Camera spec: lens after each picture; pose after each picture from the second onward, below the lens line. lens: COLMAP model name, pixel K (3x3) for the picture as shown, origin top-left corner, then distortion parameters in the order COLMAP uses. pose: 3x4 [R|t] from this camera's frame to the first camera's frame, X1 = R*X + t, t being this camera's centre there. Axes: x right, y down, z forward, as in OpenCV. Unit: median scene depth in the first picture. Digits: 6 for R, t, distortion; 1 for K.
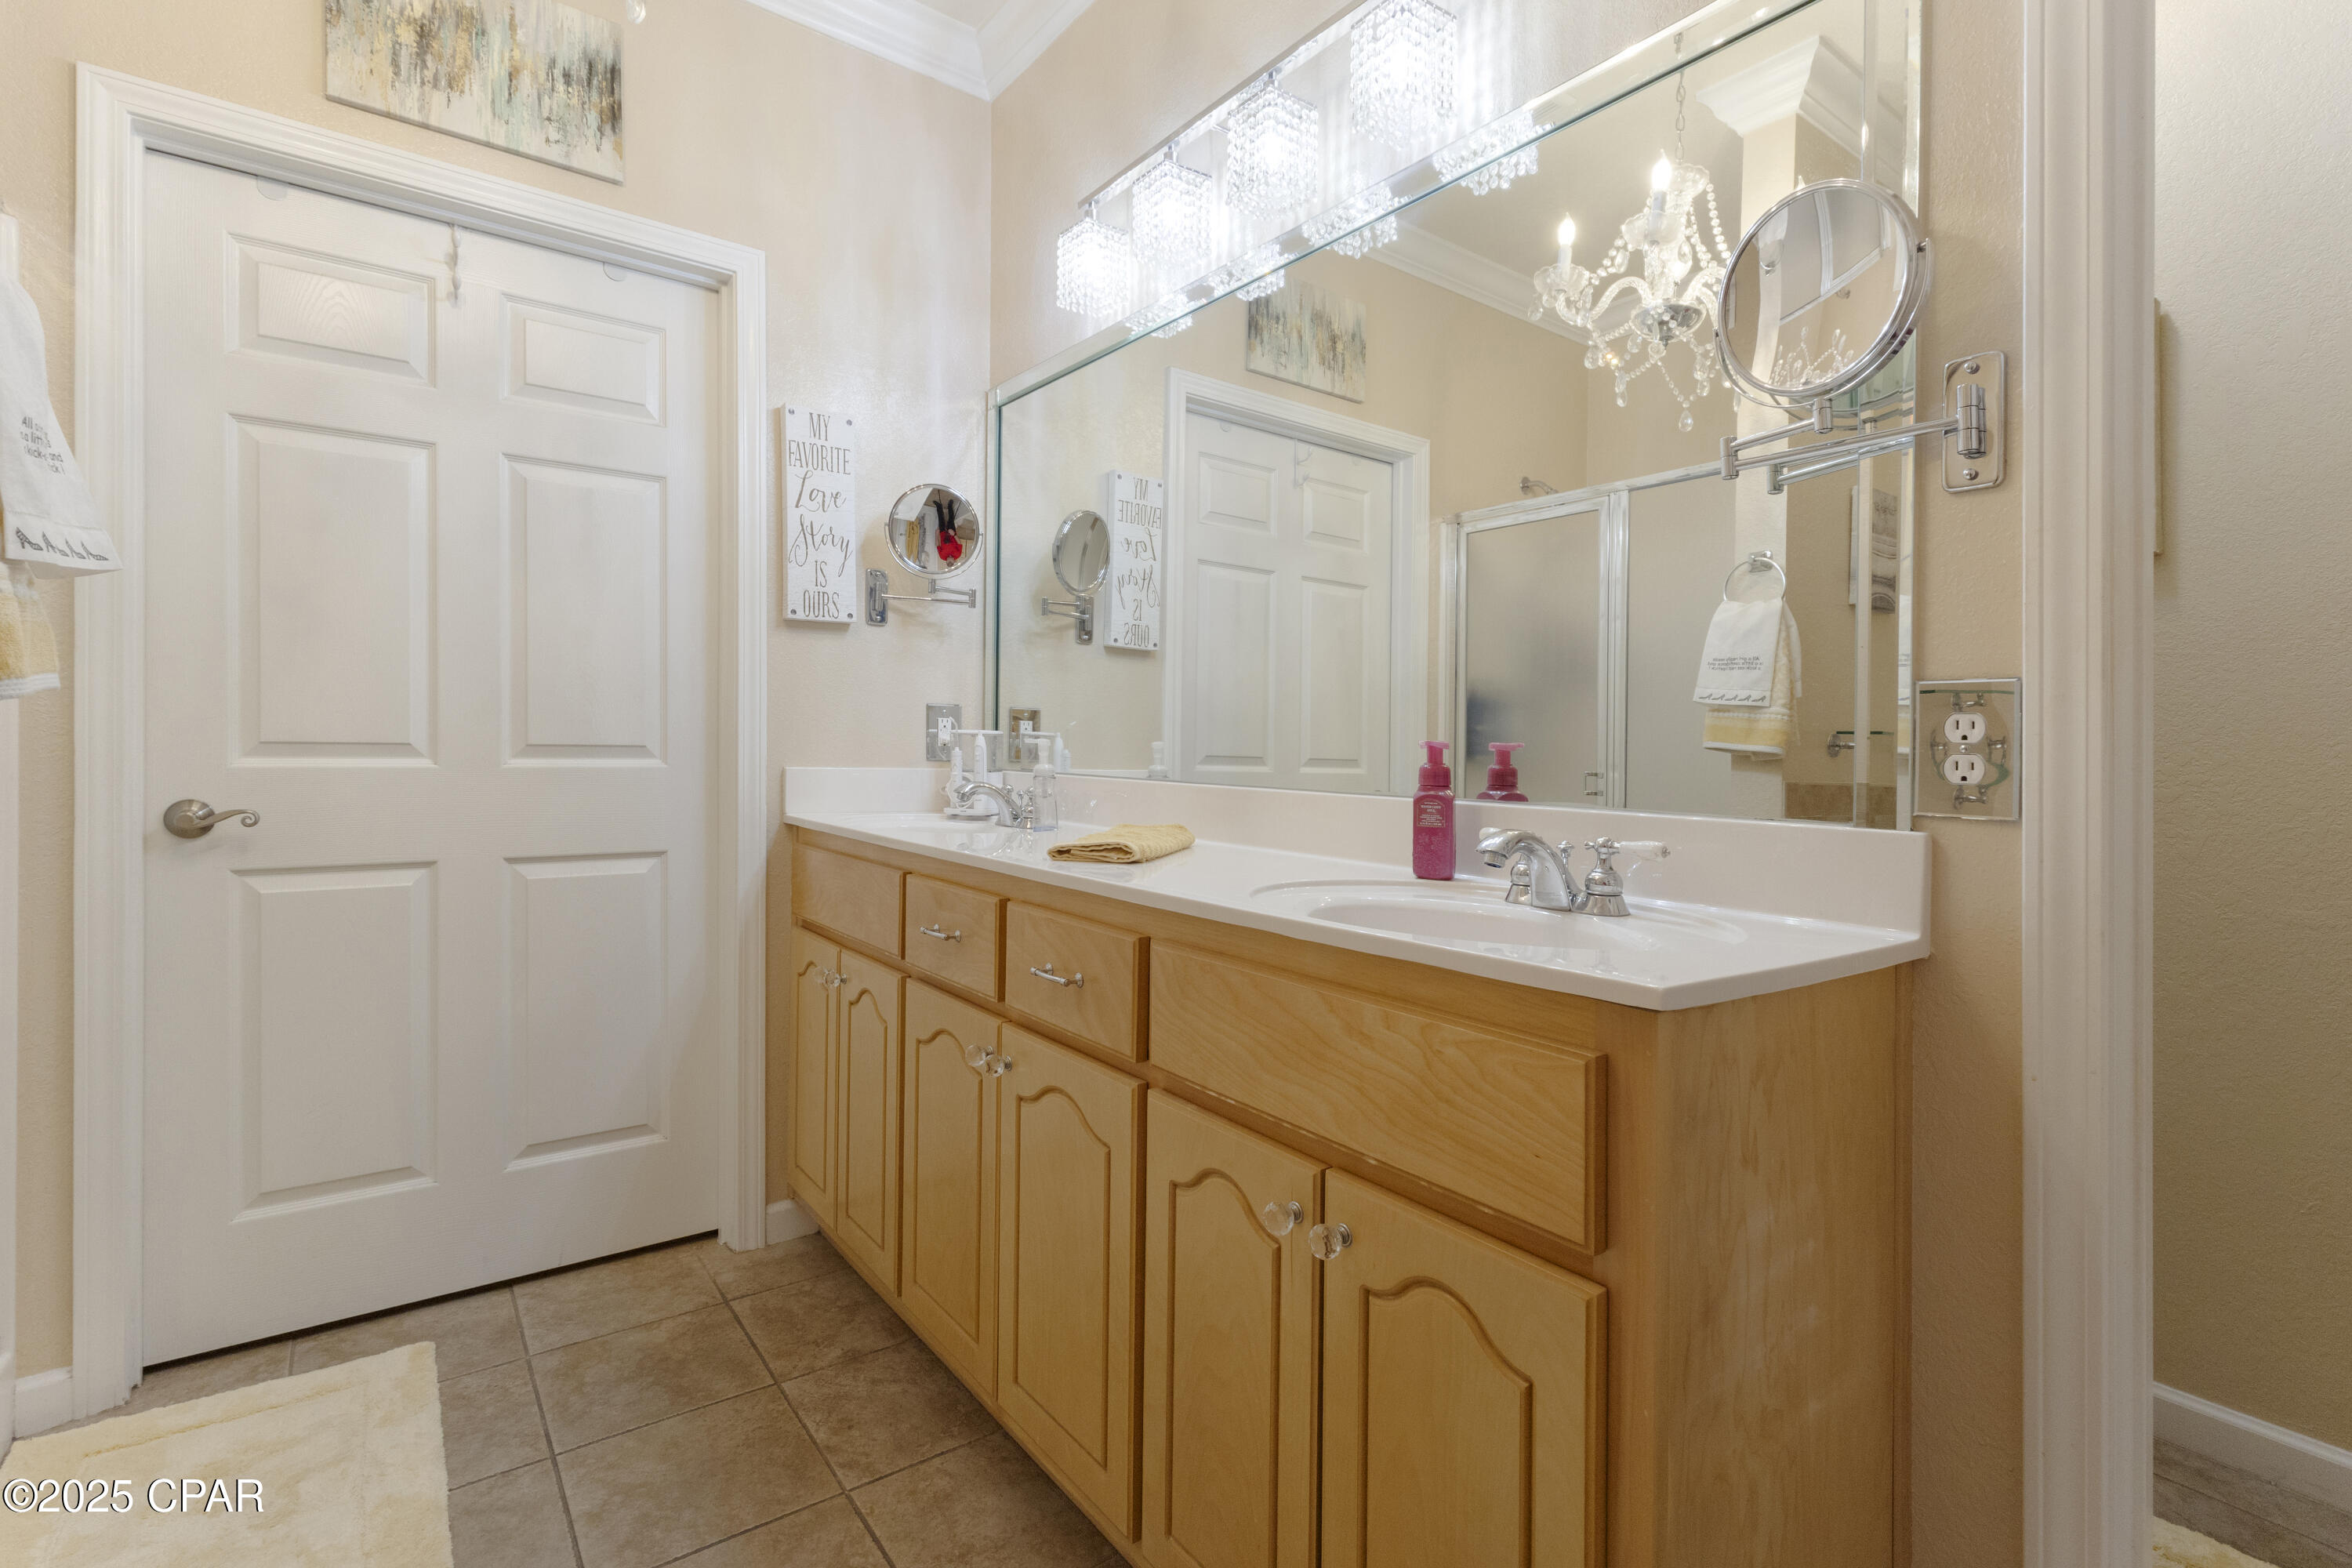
lens RADIAL K [[1084.4, 0, 1163.4], [0, 1084.4, 741.3], [0, 0, 1]] dist [0.001414, -0.000047]
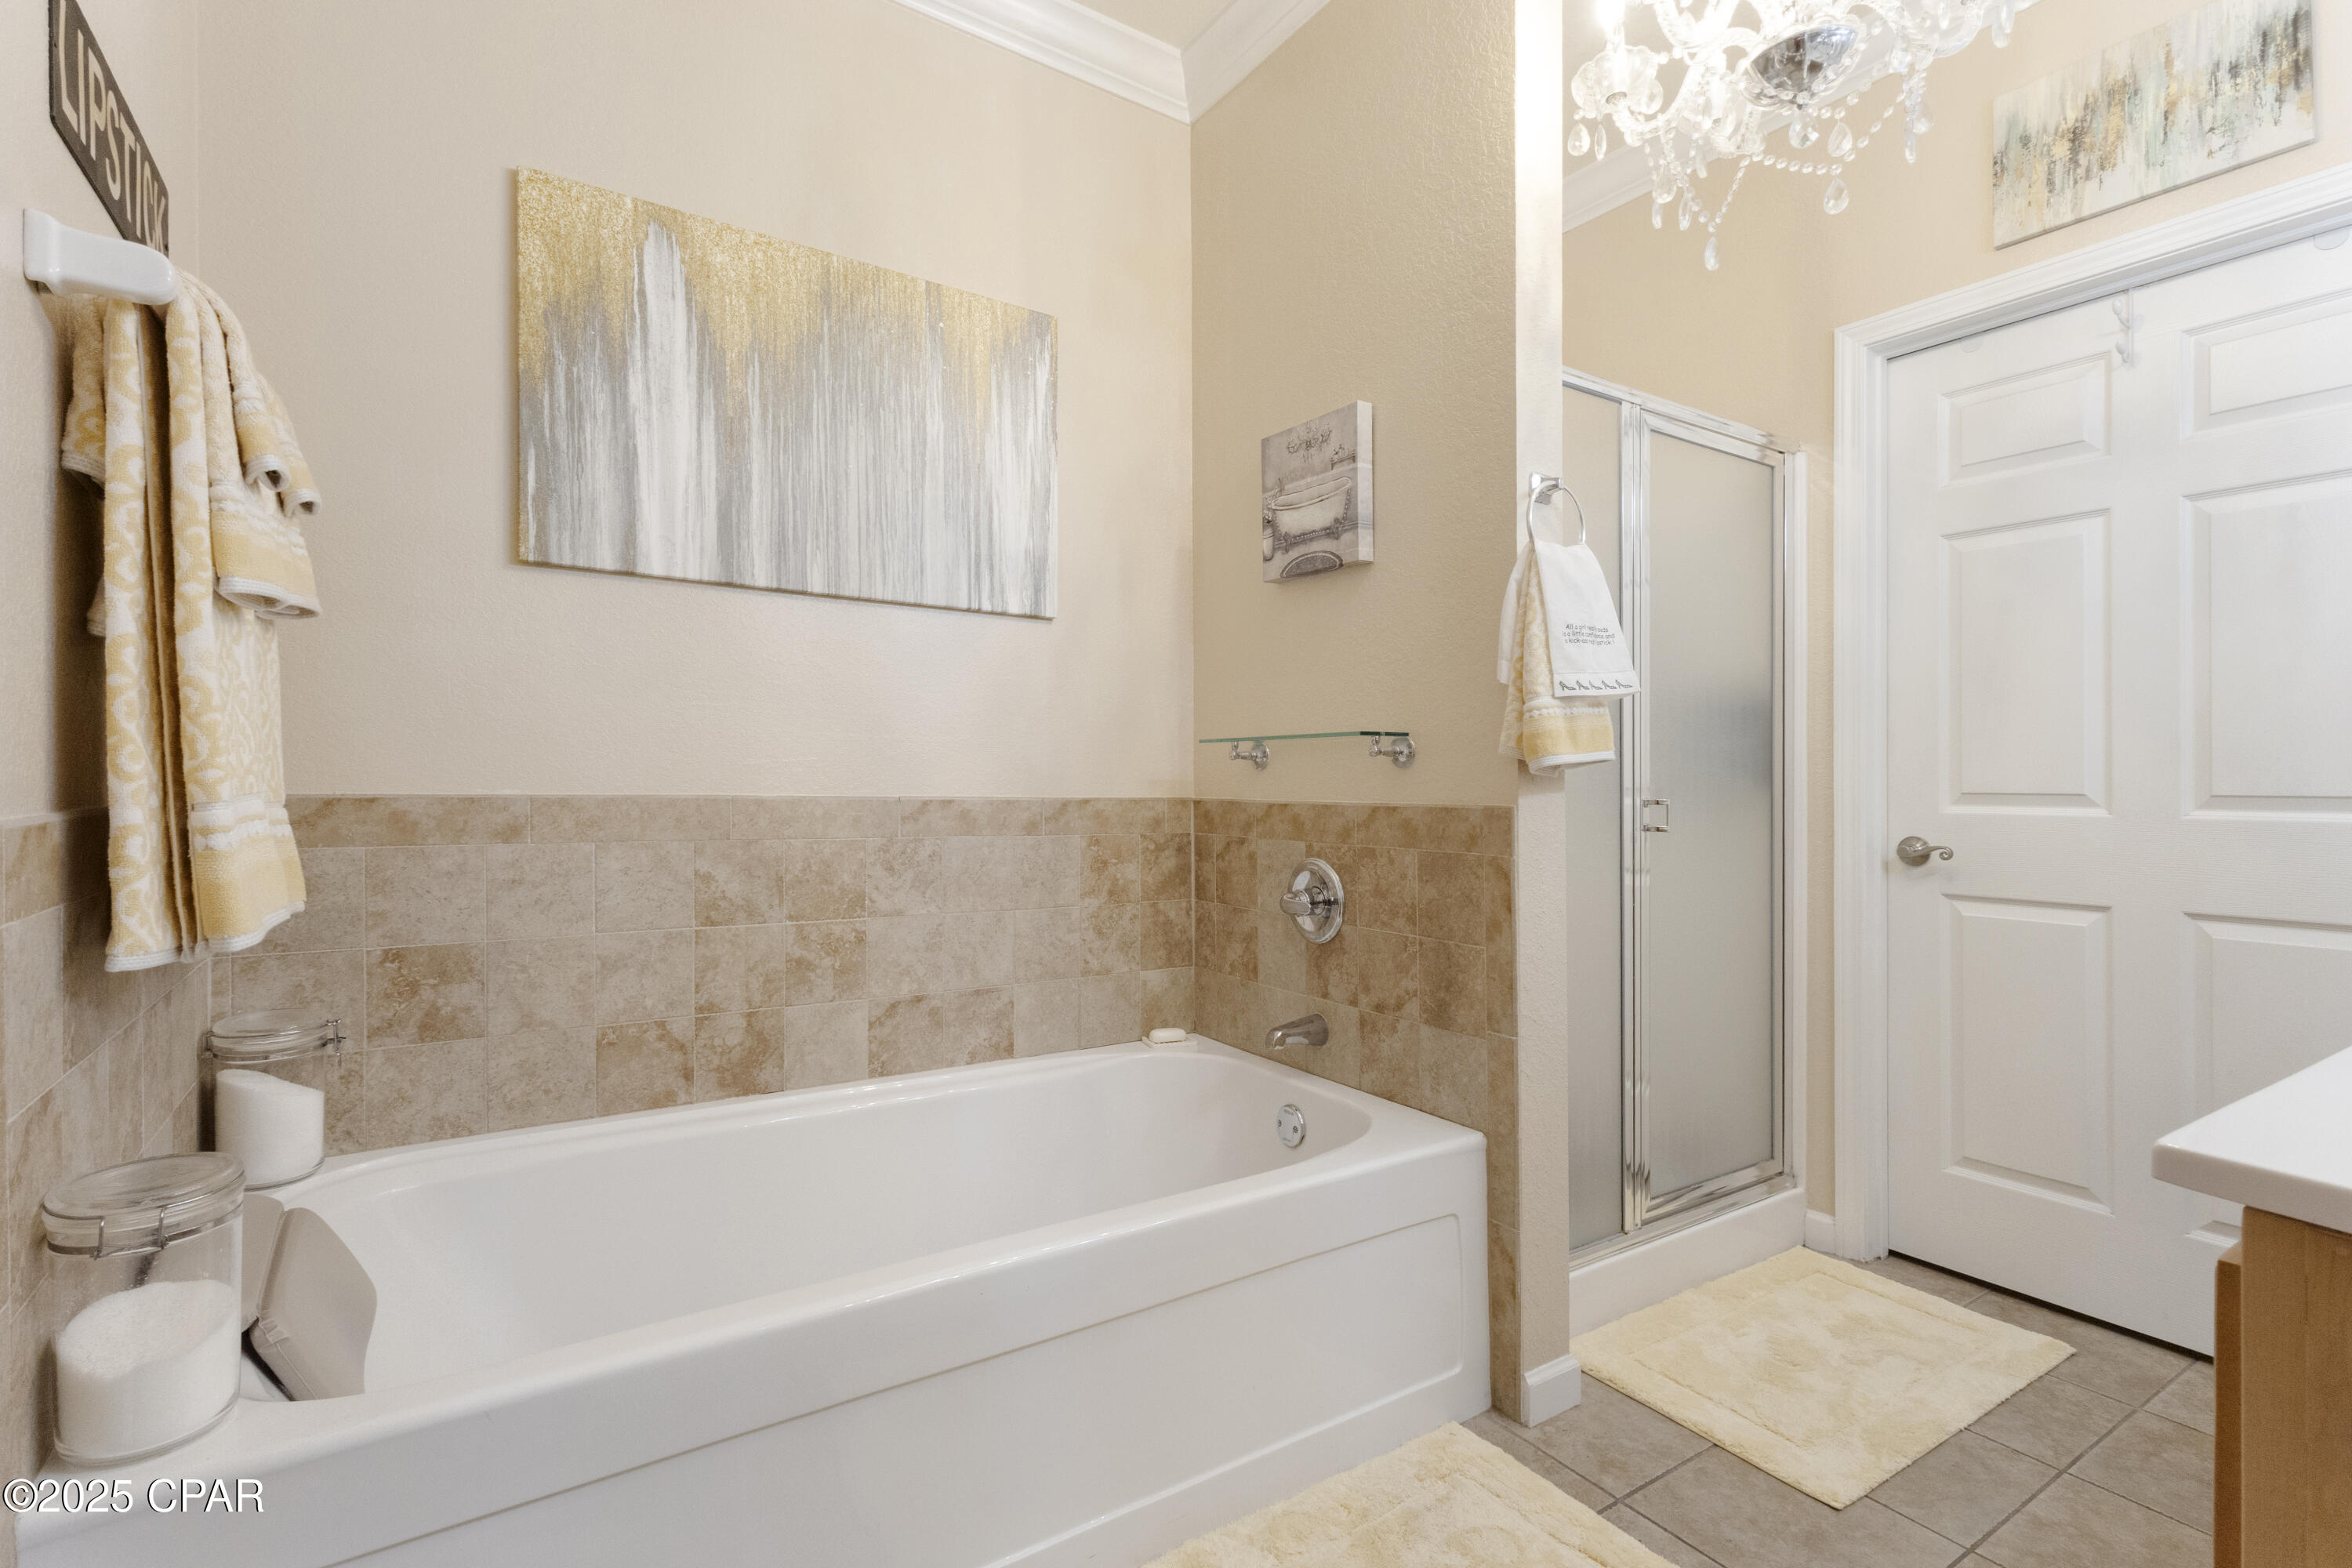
lens RADIAL K [[1084.4, 0, 1174.3], [0, 1084.4, 790.0], [0, 0, 1]] dist [0.001414, -0.000047]
pose [[-0.056900, -0.001992, -0.998378, 0.449124], [0.001723, 0.999996, -0.002094, -0.001675], [0.998378, -0.001840, -0.056896, 0.166058]]
